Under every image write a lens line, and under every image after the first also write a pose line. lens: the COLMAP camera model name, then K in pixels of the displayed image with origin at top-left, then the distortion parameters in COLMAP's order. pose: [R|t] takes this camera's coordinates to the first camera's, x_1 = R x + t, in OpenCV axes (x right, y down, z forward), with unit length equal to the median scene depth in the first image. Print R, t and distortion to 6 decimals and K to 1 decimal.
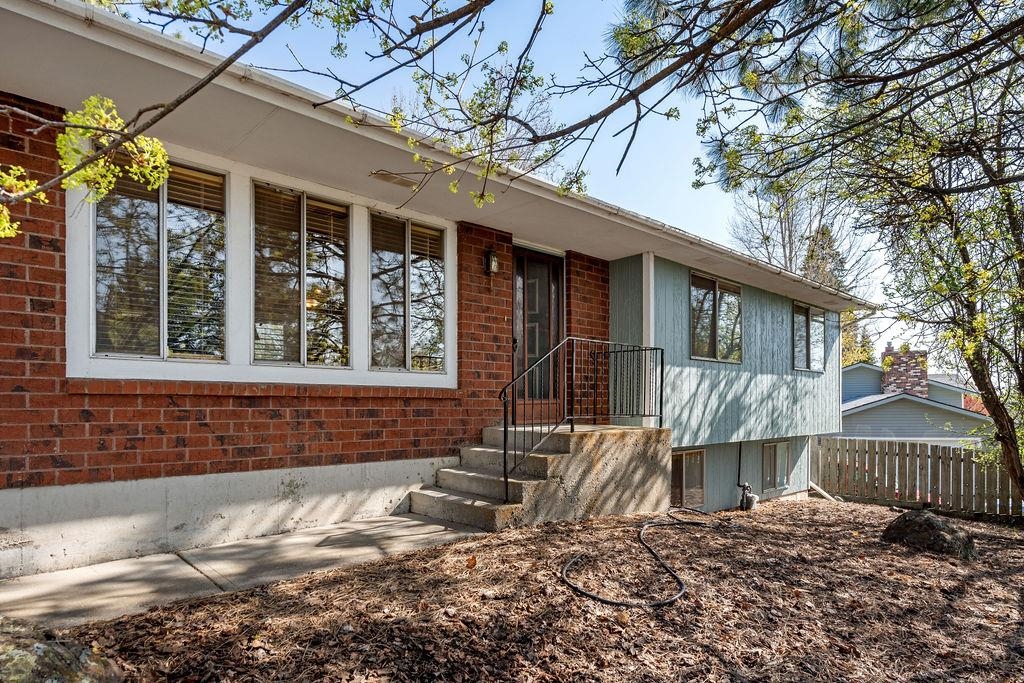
lens RADIAL K [[635.2, 0, 512.0], [0, 635.2, 341.5], [0, 0, 1]] dist [0.000743, 0.000872]
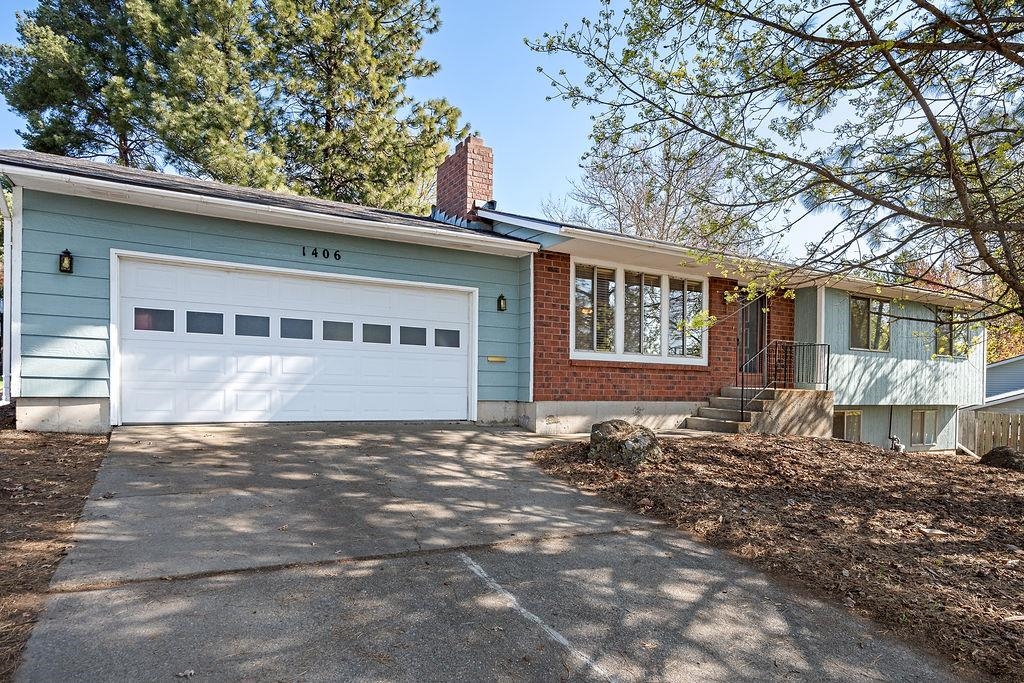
lens RADIAL K [[635.2, 0, 512.0], [0, 635.2, 341.5], [0, 0, 1]] dist [0.000743, 0.000872]
pose [[0.969051, 0.008885, -0.246702, -0.183480], [0.000577, 0.999268, 0.038257, -0.069914], [0.246861, -0.037215, 0.968336, -0.951601]]
